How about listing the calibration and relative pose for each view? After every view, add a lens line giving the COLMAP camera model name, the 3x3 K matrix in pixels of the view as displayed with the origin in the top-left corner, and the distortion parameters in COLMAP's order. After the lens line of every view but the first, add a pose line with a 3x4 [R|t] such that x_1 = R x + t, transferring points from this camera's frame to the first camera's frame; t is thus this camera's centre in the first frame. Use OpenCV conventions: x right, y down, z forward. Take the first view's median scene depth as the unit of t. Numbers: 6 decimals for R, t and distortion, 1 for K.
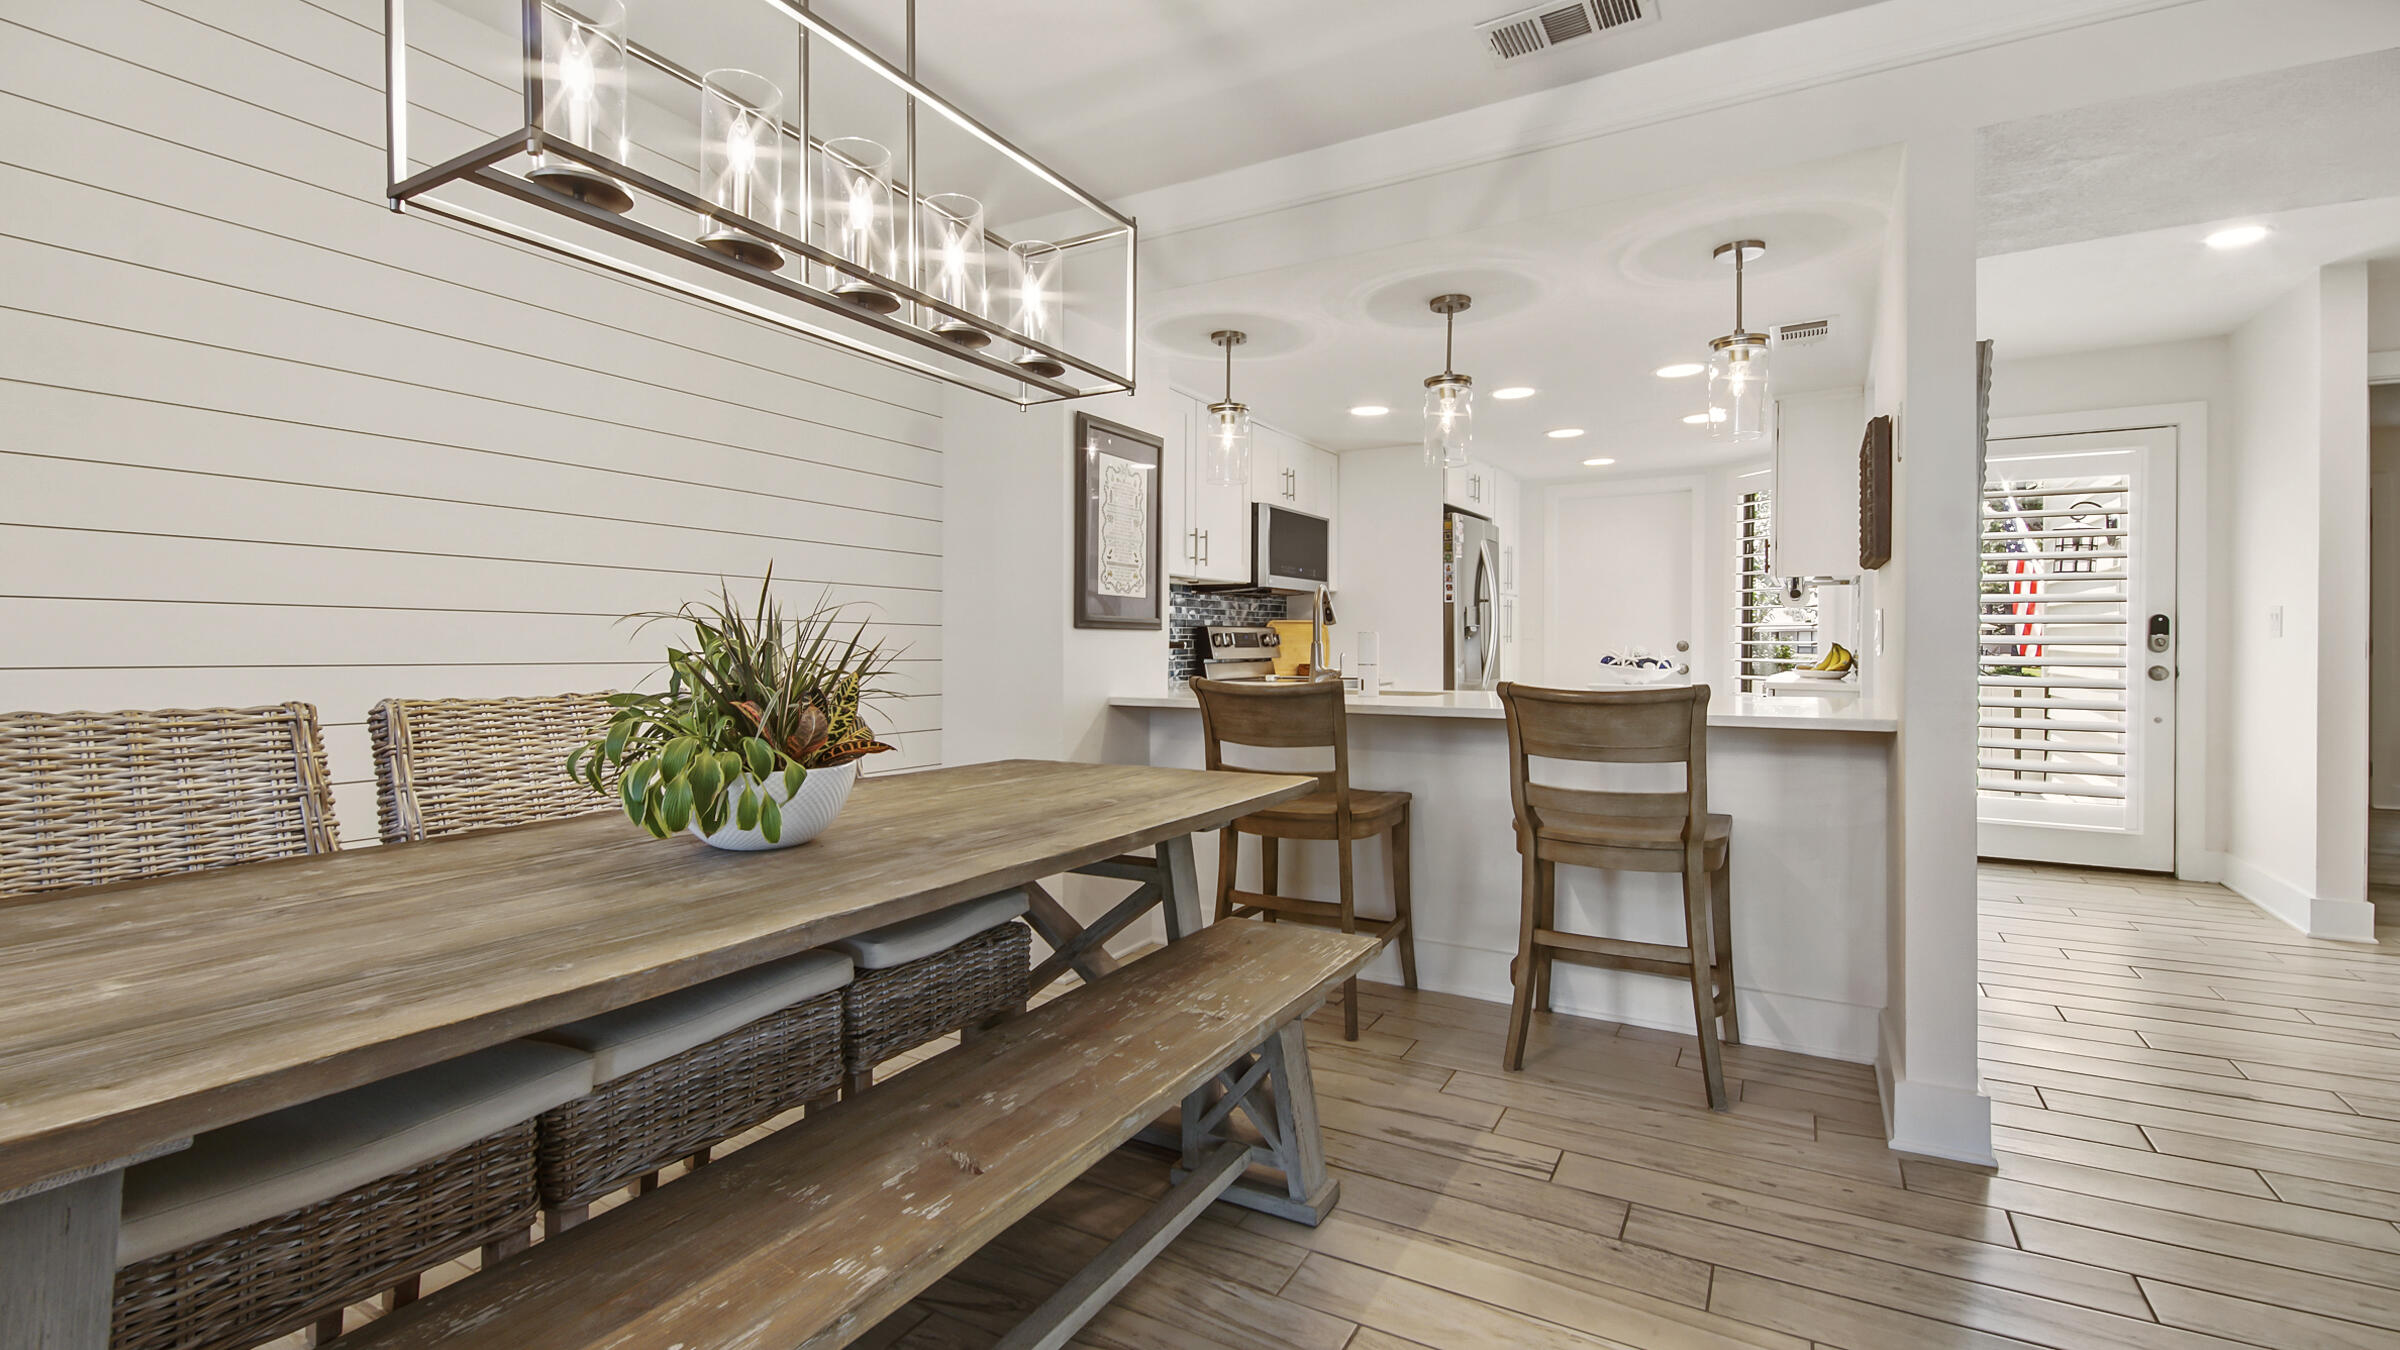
lens RADIAL K [[1052.7, 0, 1191.1], [0, 1052.7, 650.1], [0, 0, 1]] dist [0.041128, -0.025512]
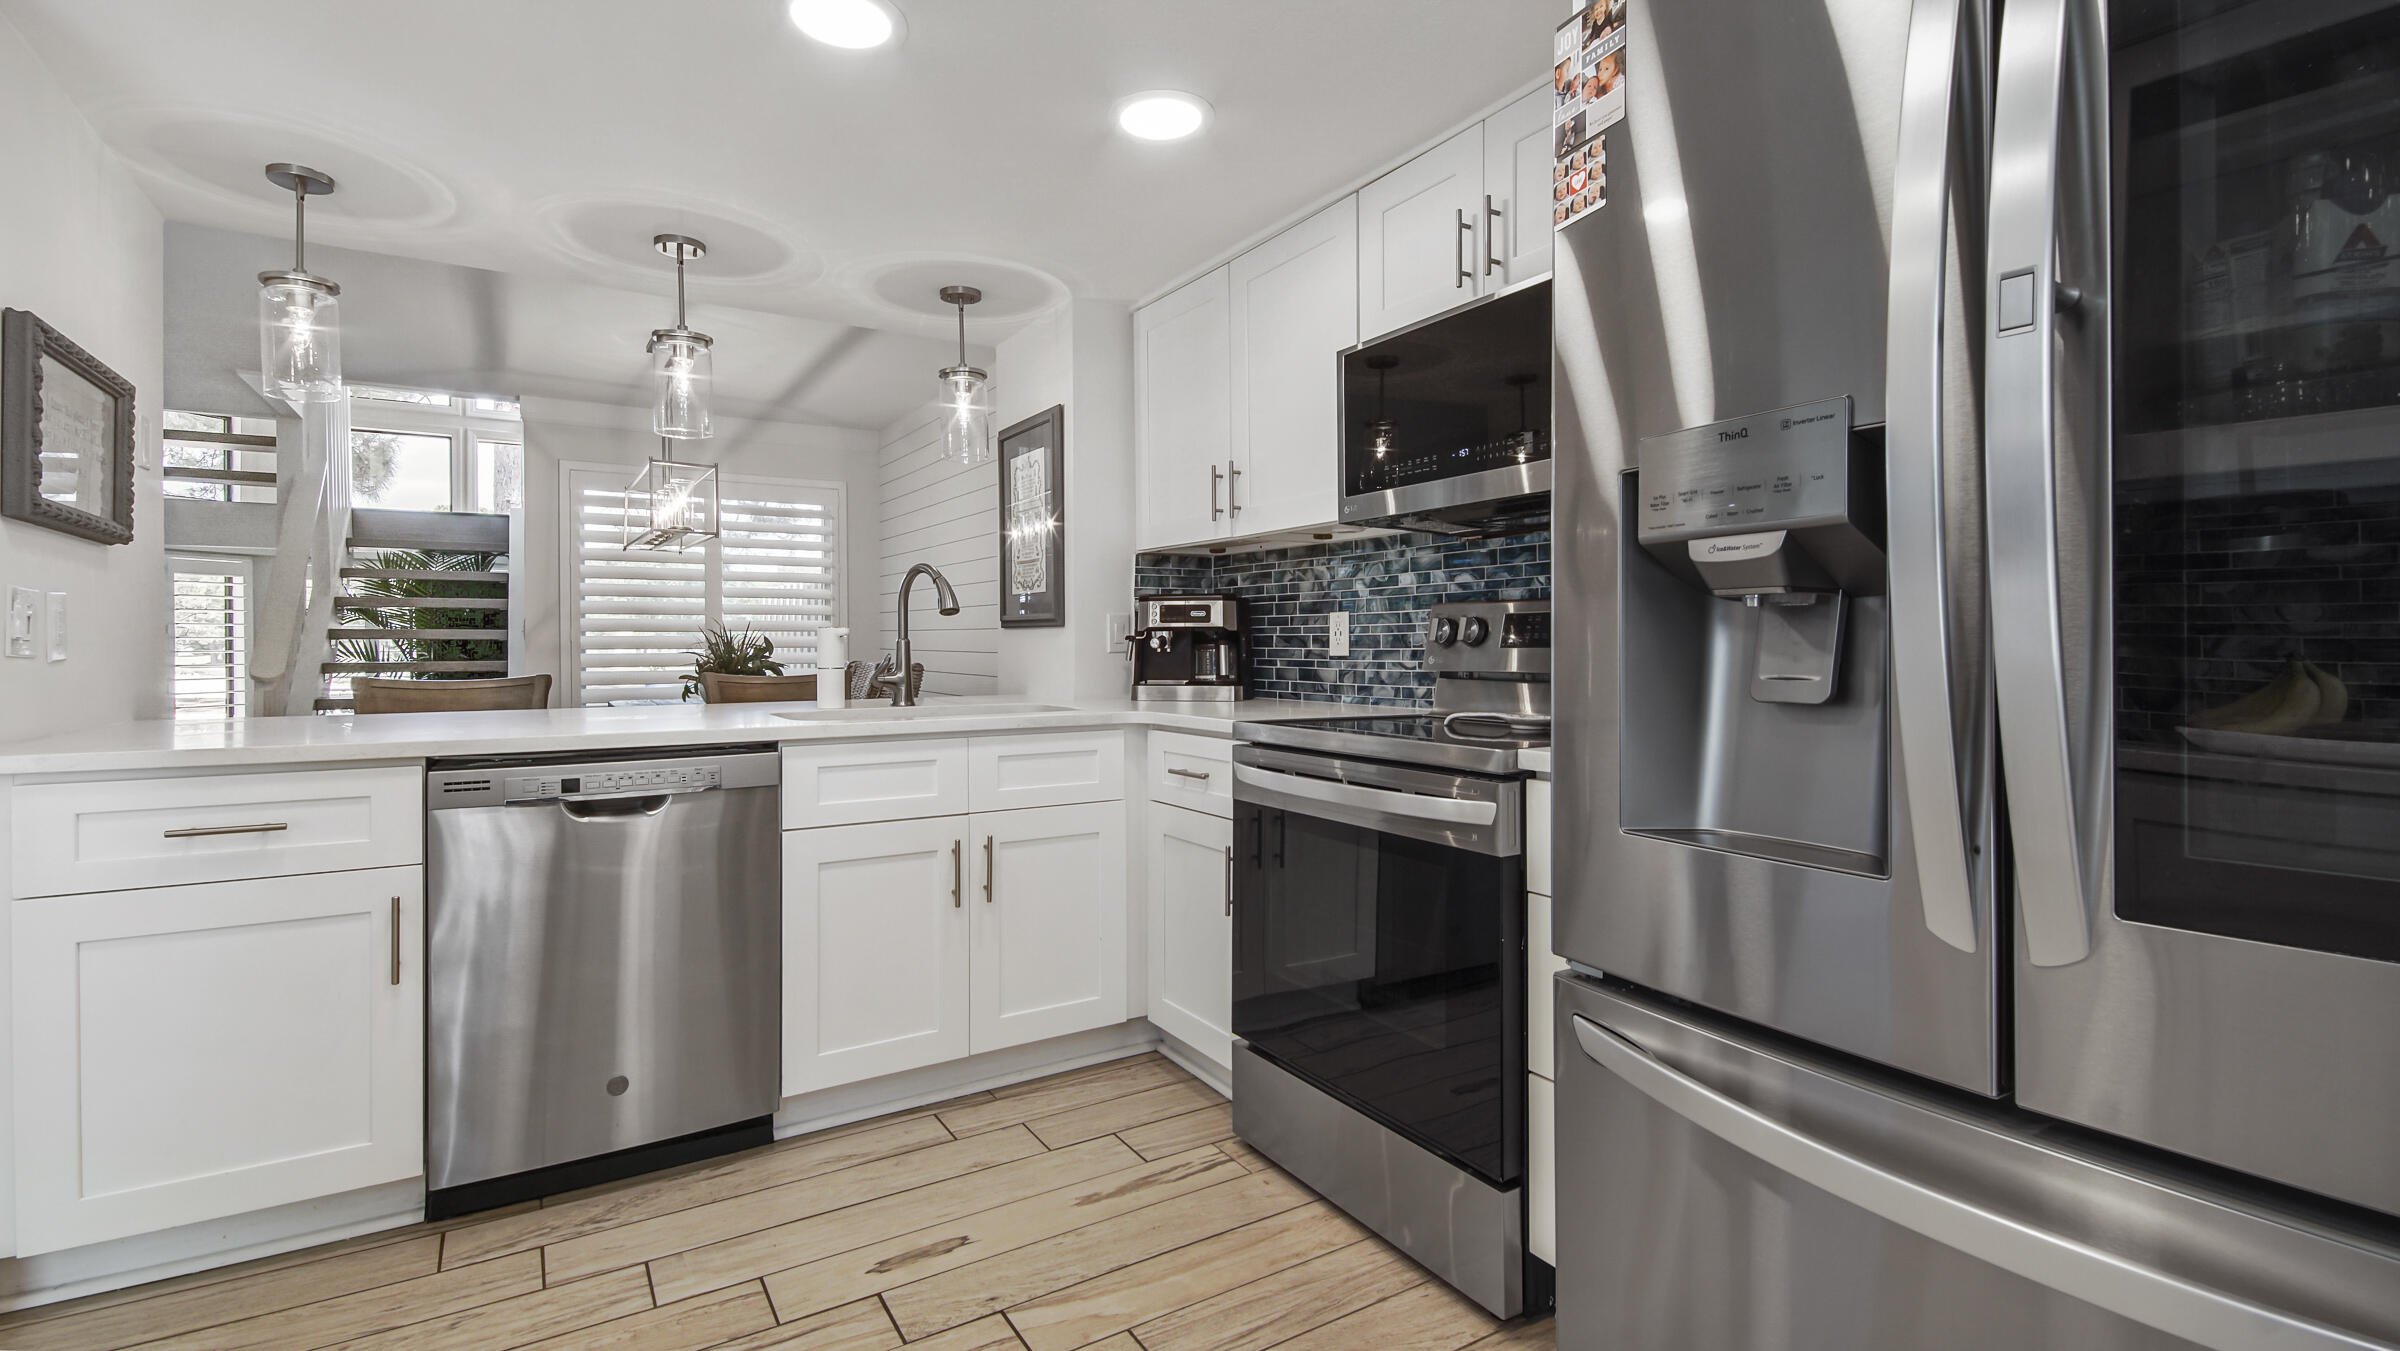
lens RADIAL K [[1087.3, 0, 1204.5], [0, 1087.3, 645.1], [0, 0, 1]] dist [0.001043, -0.000294]
pose [[-0.477202, 0.005058, -0.878779, 0.539735], [0.000012, 0.999983, 0.005749, -0.006912], [0.878794, 0.002733, -0.477194, 1.183901]]
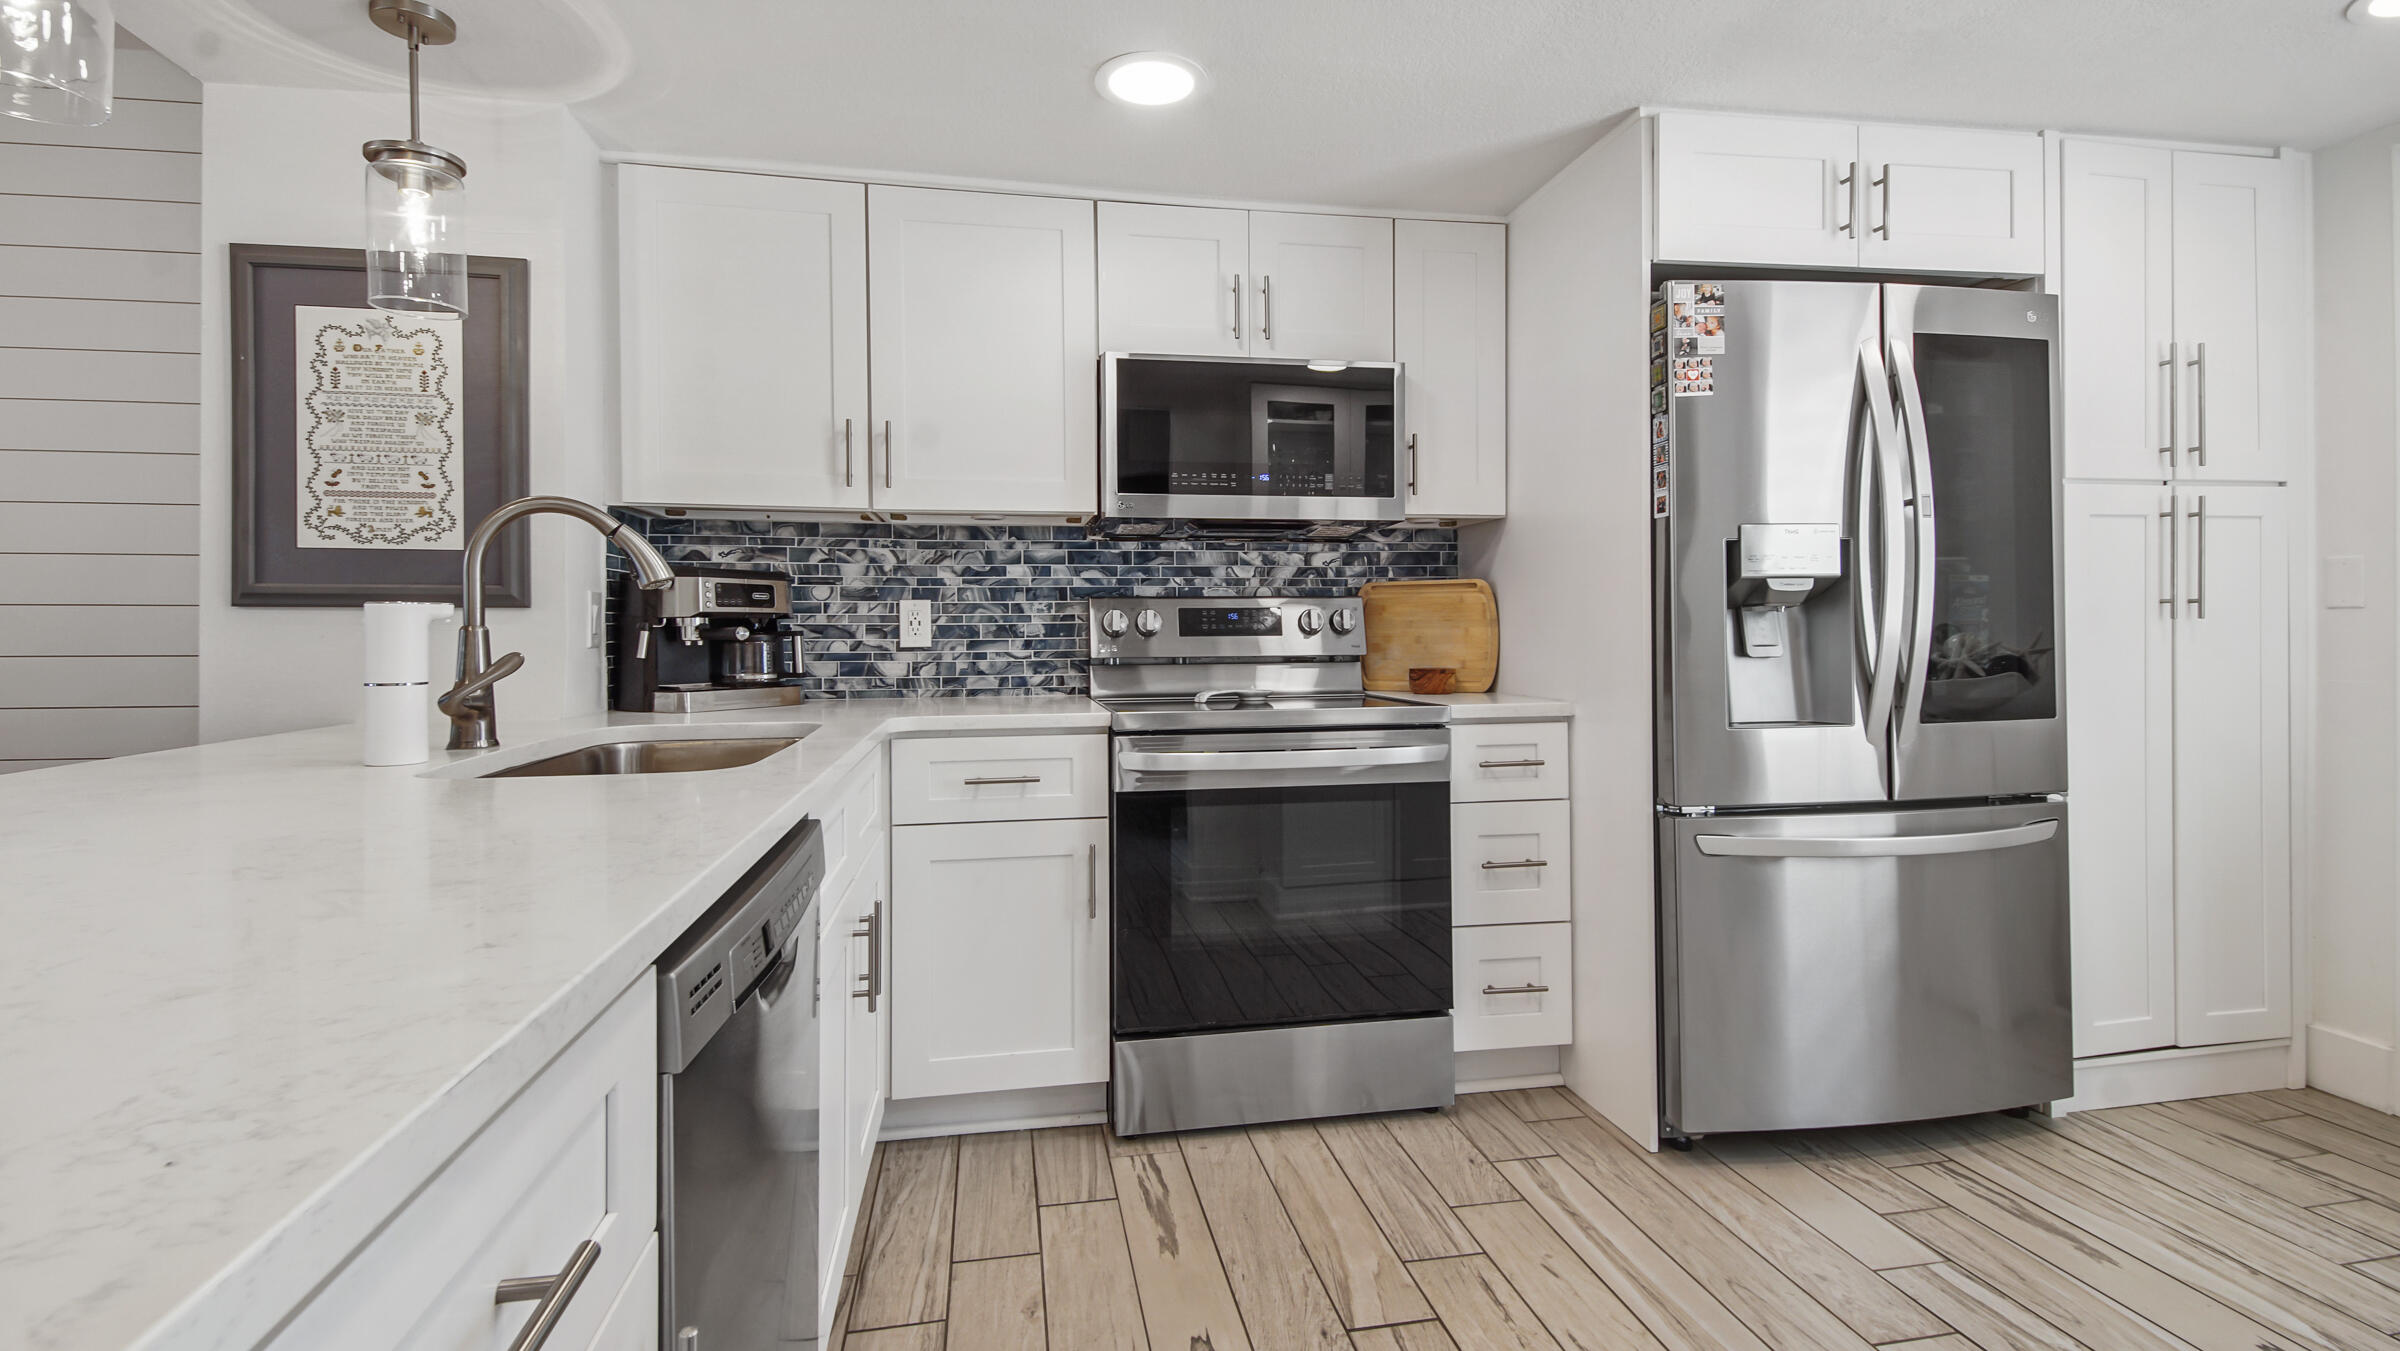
lens RADIAL K [[1072.8, 0, 1182.4], [0, 1072.8, 629.3], [0, 0, 1]] dist [0.045293, -0.026200]
pose [[0.652114, -0.005986, -0.758097, 0.483522], [0.000852, 0.999974, -0.007162, -0.002498], [0.758120, 0.004024, 0.652102, 0.689553]]
